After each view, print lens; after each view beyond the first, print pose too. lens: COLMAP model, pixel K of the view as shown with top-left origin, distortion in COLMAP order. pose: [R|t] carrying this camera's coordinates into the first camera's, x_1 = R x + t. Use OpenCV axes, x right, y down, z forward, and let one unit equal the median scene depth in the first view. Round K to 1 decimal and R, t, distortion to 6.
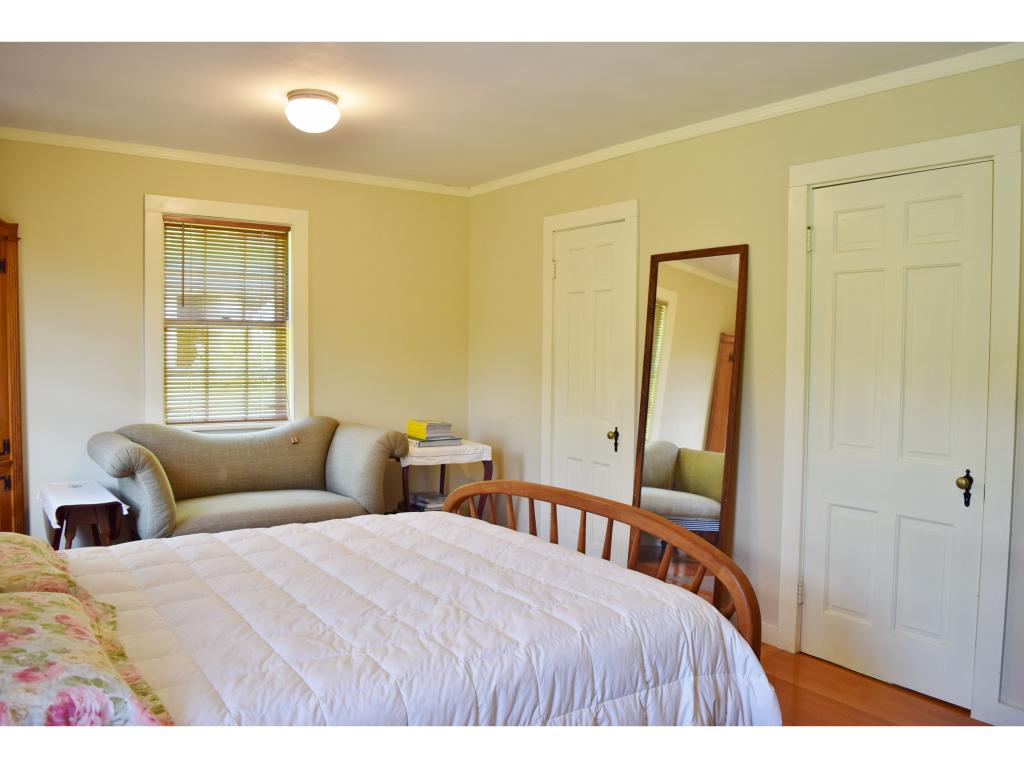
lens RADIAL K [[808.4, 0, 512.0], [0, 808.4, 384.0], [0, 0, 1]] dist [-0.094317, 0.001848]
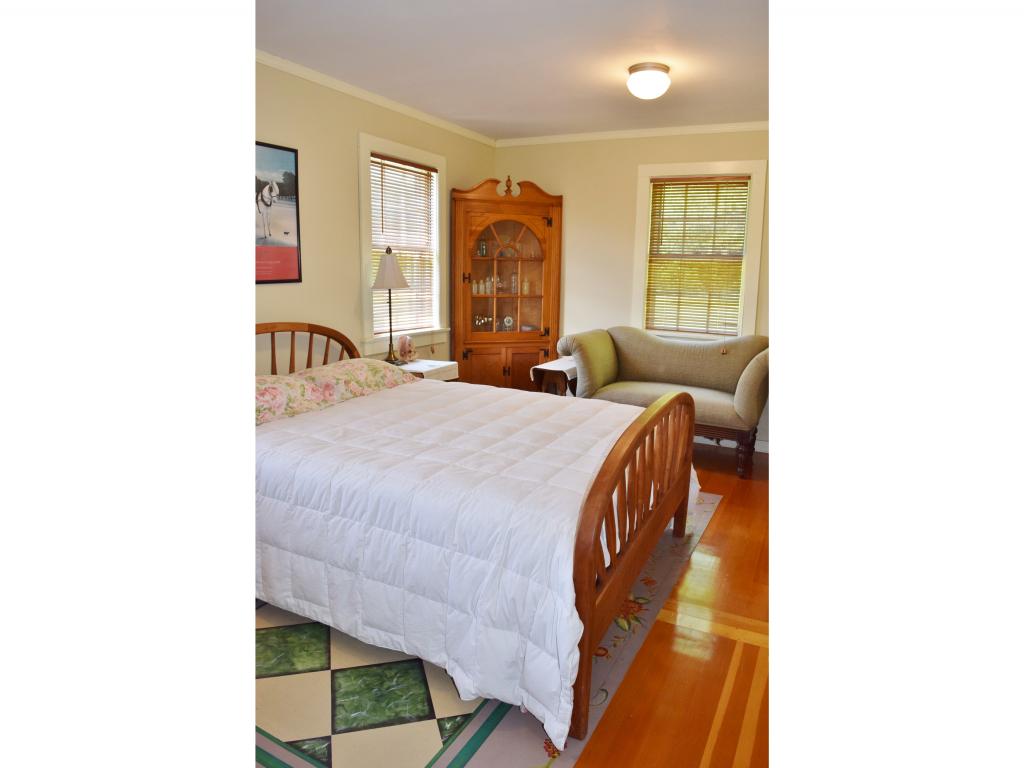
lens RADIAL K [[605.0, 0, 512.0], [0, 605.0, 384.0], [0, 0, 1]] dist [-0.080986, 0.000114]
pose [[0.447059, 0.166603, -0.878852, 0.484081], [-0.058204, 0.985838, 0.157277, -0.008446], [0.892609, -0.019160, 0.450425, 0.332769]]
